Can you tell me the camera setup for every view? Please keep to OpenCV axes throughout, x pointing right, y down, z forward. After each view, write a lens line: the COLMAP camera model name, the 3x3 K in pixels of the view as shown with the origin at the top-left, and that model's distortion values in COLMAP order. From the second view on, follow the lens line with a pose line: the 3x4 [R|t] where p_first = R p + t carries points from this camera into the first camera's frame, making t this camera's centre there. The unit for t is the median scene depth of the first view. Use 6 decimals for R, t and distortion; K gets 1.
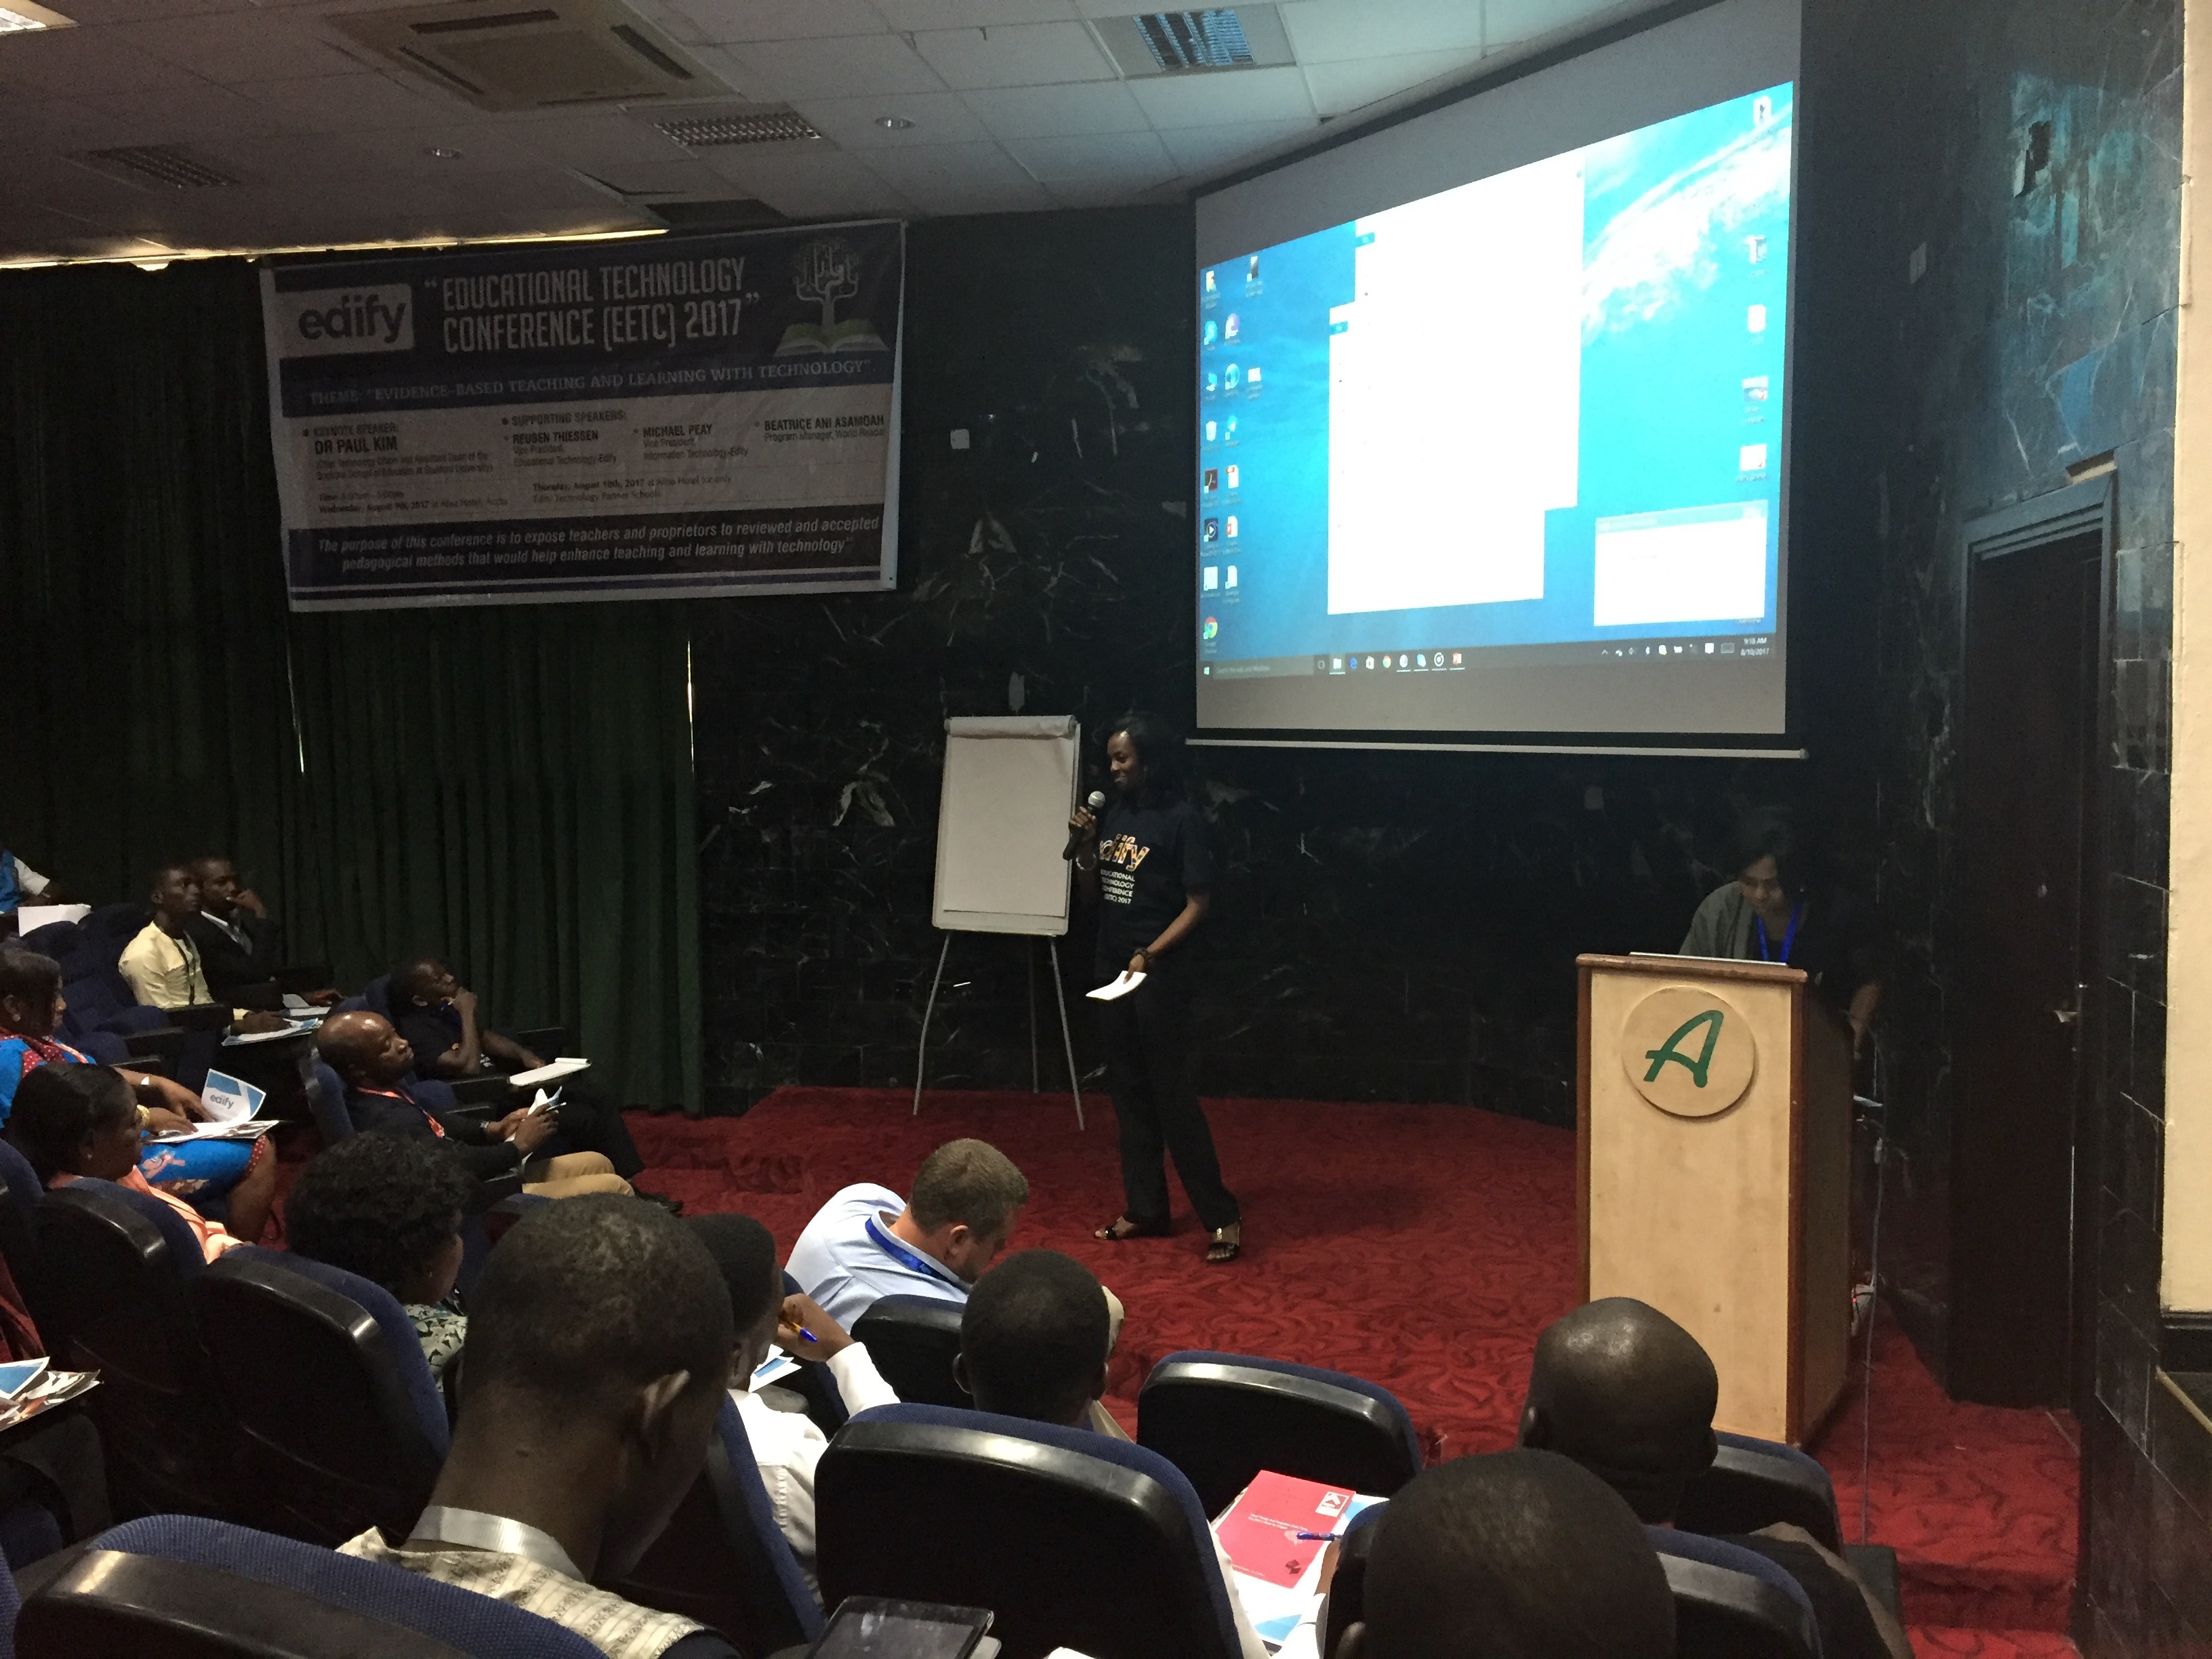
lens RADIAL K [[1906.6, 0, 1111.6], [0, 1906.6, 834.9], [0, 0, 1]] dist [0.092246, -0.113581]
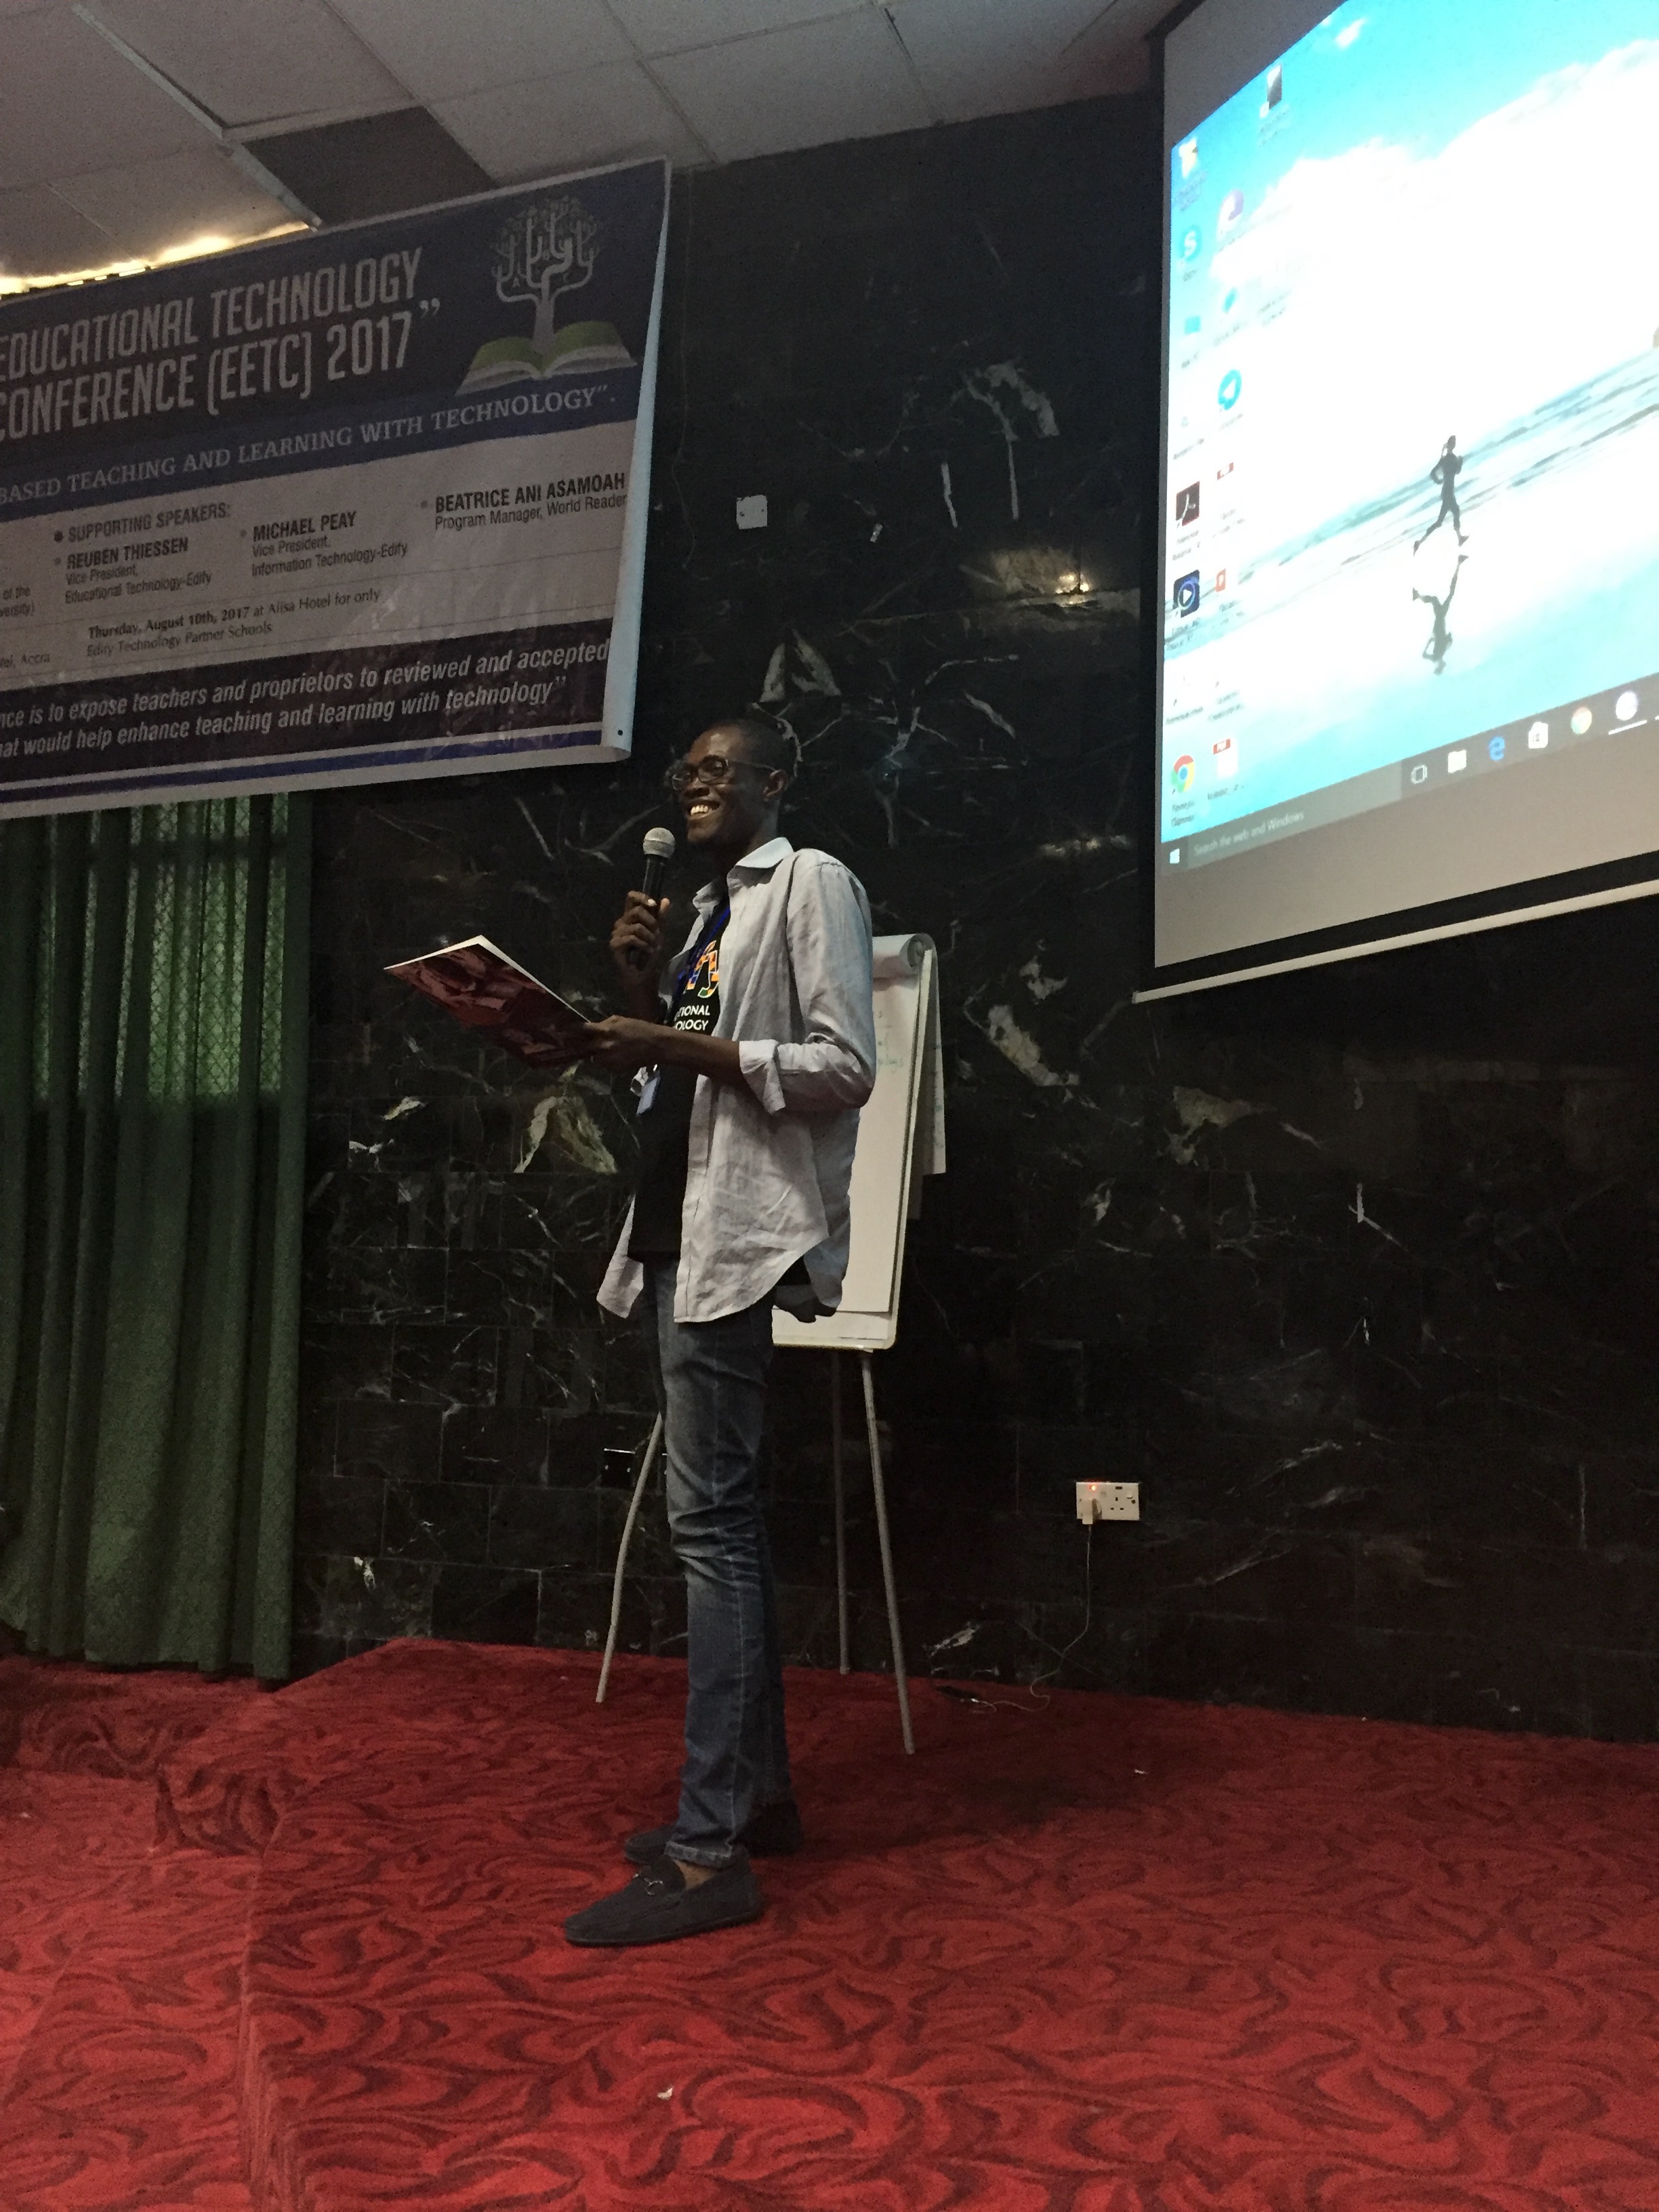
lens RADIAL K [[1906.6, 0, 826.0], [0, 1906.6, 1099.7], [0, 0, 1]] dist [0.092246, -0.113581]
pose [[0.991412, 0.015001, -0.129916, 0.022209], [-0.036578, 0.985560, -0.165330, 0.066025], [0.125559, 0.168662, 0.977644, 0.447235]]
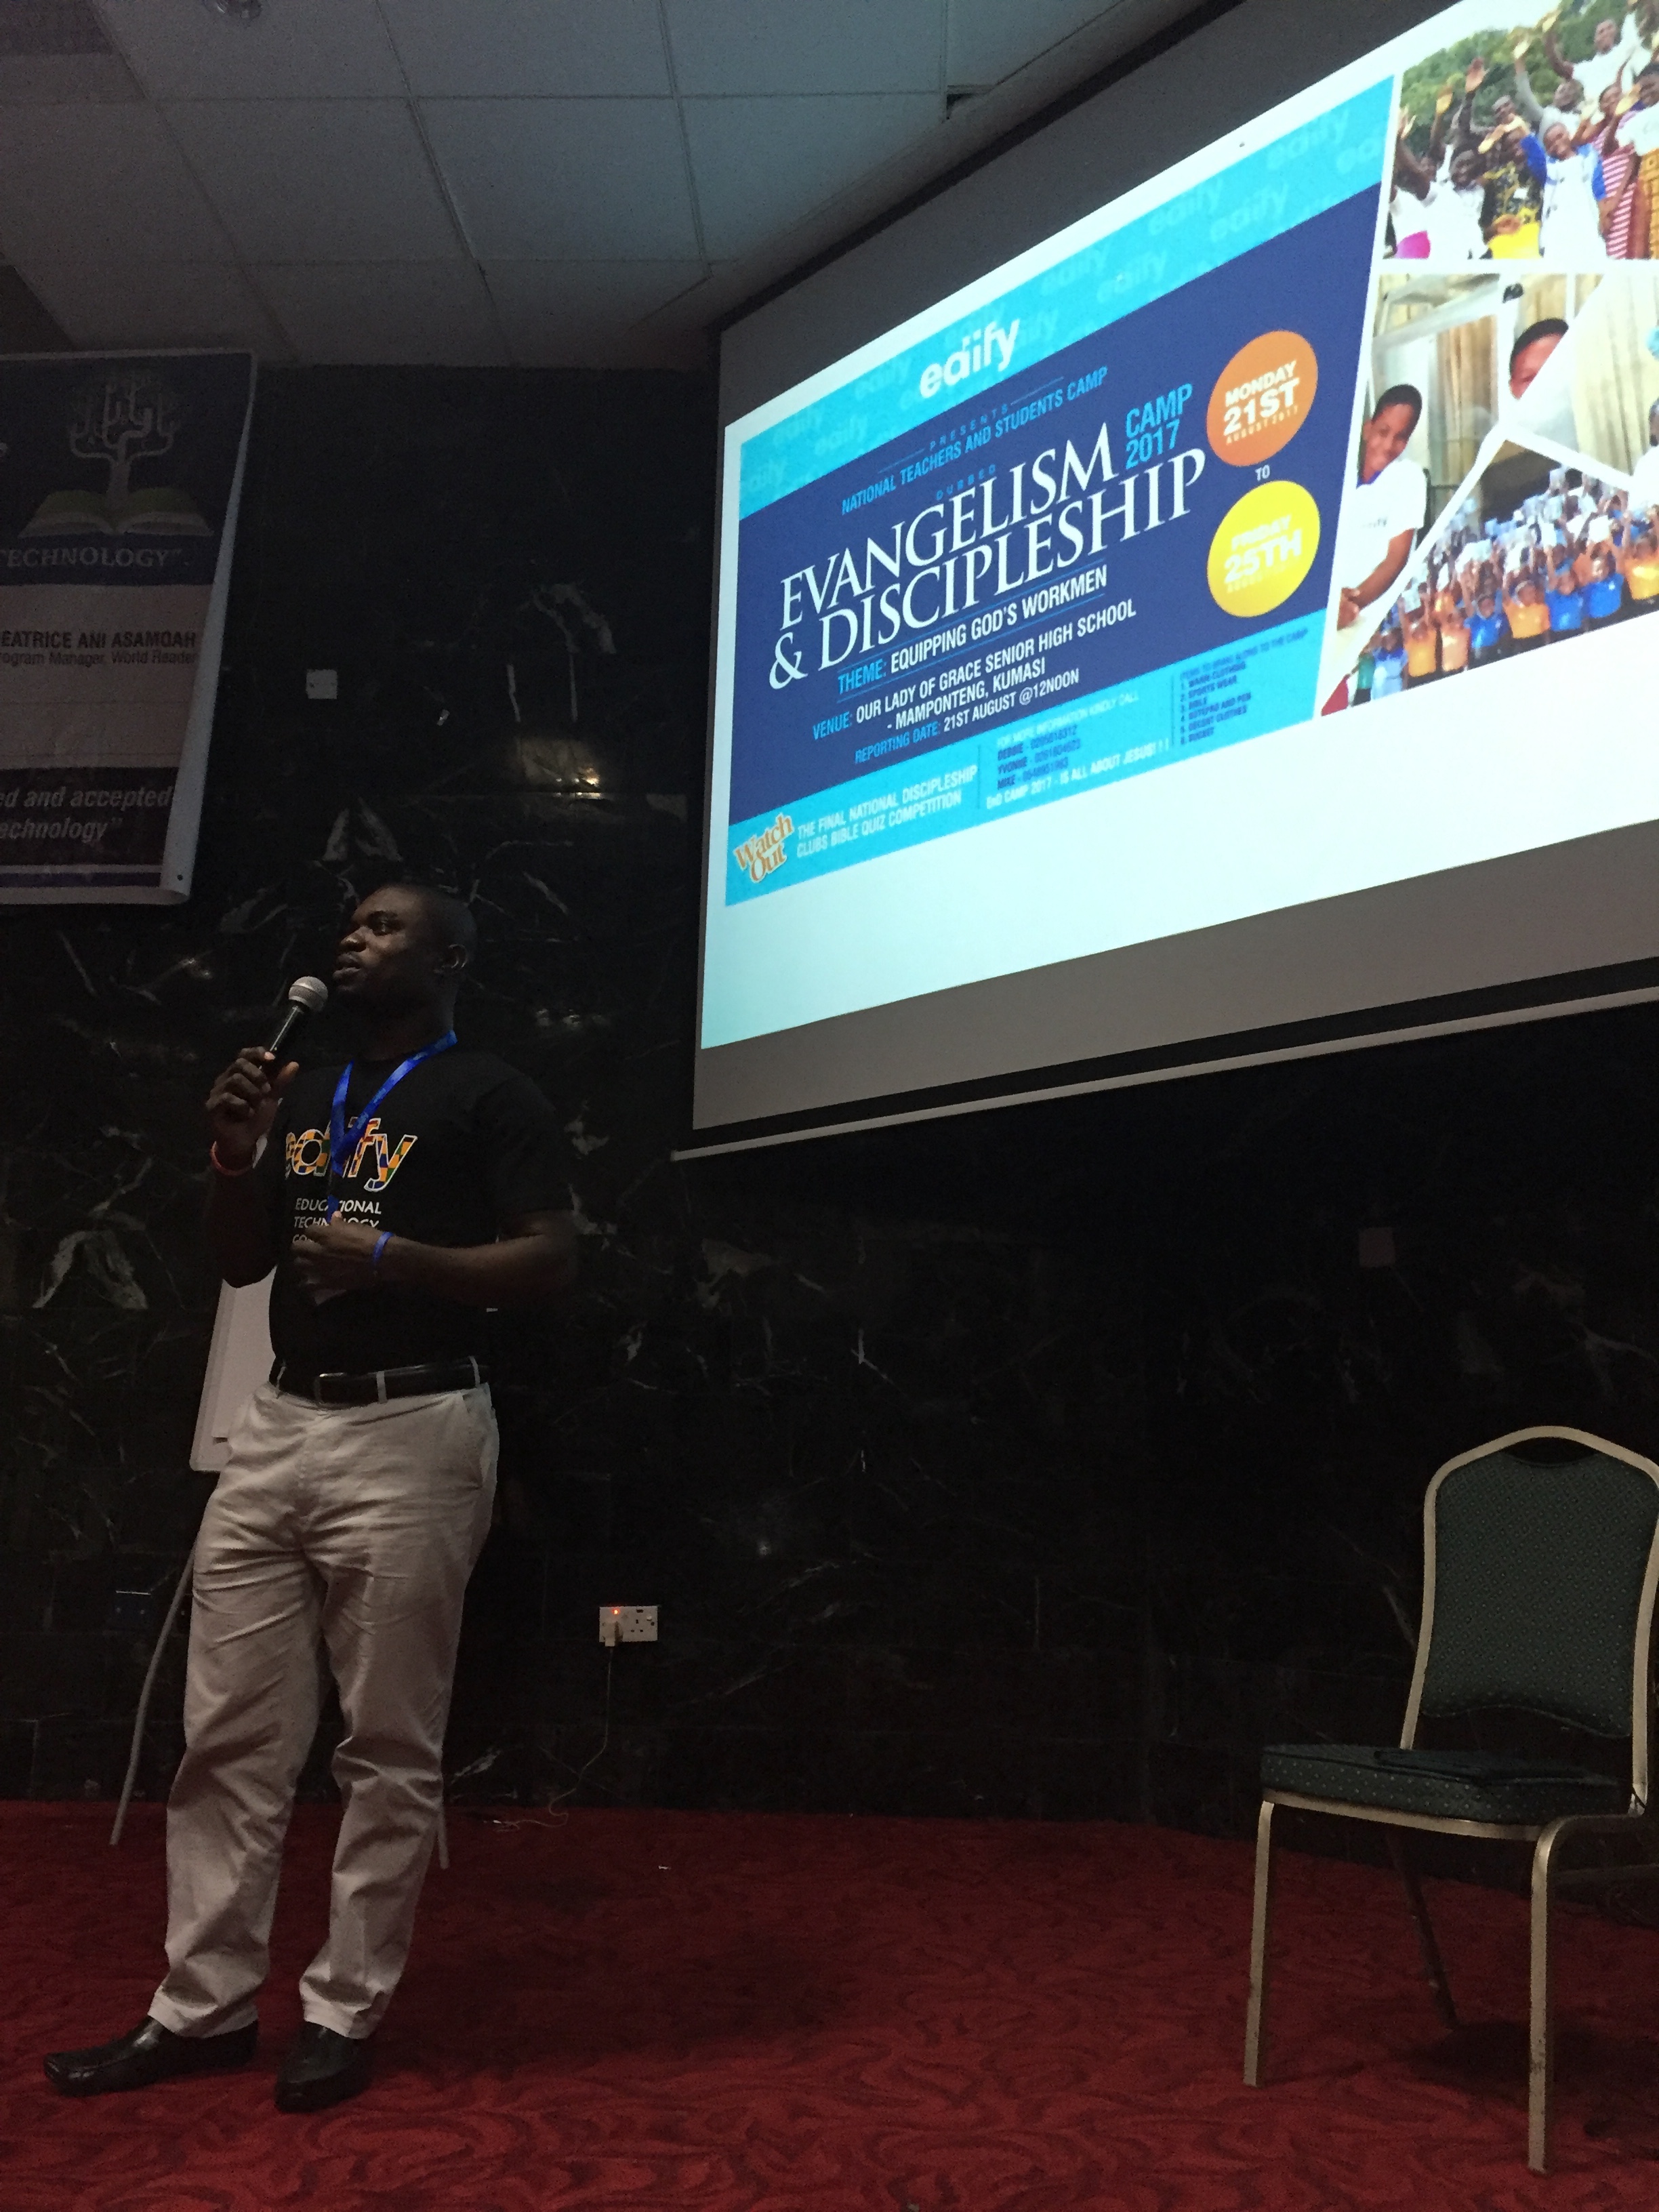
lens RADIAL K [[1906.6, 0, 826.0], [0, 1906.6, 1101.8], [0, 0, 1]] dist [0.092246, -0.113581]
pose [[0.986446, 0.058335, 0.153366, -0.005497], [-0.016726, 0.965549, -0.259684, 0.081741], [-0.163231, 0.253599, 0.953437, 0.403470]]
